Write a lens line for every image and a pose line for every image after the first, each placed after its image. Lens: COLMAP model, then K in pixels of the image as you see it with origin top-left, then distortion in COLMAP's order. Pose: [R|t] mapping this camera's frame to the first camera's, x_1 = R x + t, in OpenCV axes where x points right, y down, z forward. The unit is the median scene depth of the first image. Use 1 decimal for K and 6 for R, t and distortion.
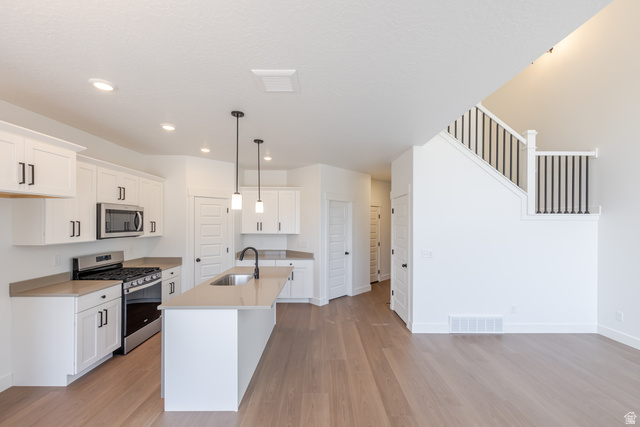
lens RADIAL K [[276.2, 0, 329.4], [0, 276.2, 223.3], [0, 0, 1]] dist [0.000014, 0.000154]
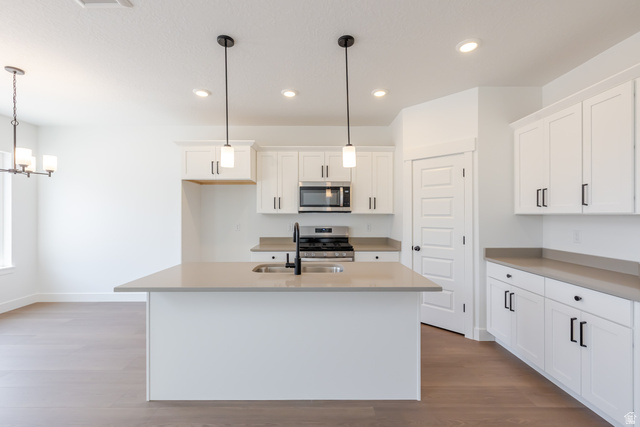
lens RADIAL K [[280.8, 0, 320.5], [0, 280.8, 220.9], [0, 0, 1]] dist [0.000057, 0.000354]
pose [[-0.030597, 0.019077, -0.999350, 0.328133], [-0.003111, 0.999811, 0.019181, 0.061353], [0.999527, 0.003696, -0.030532, 0.968853]]
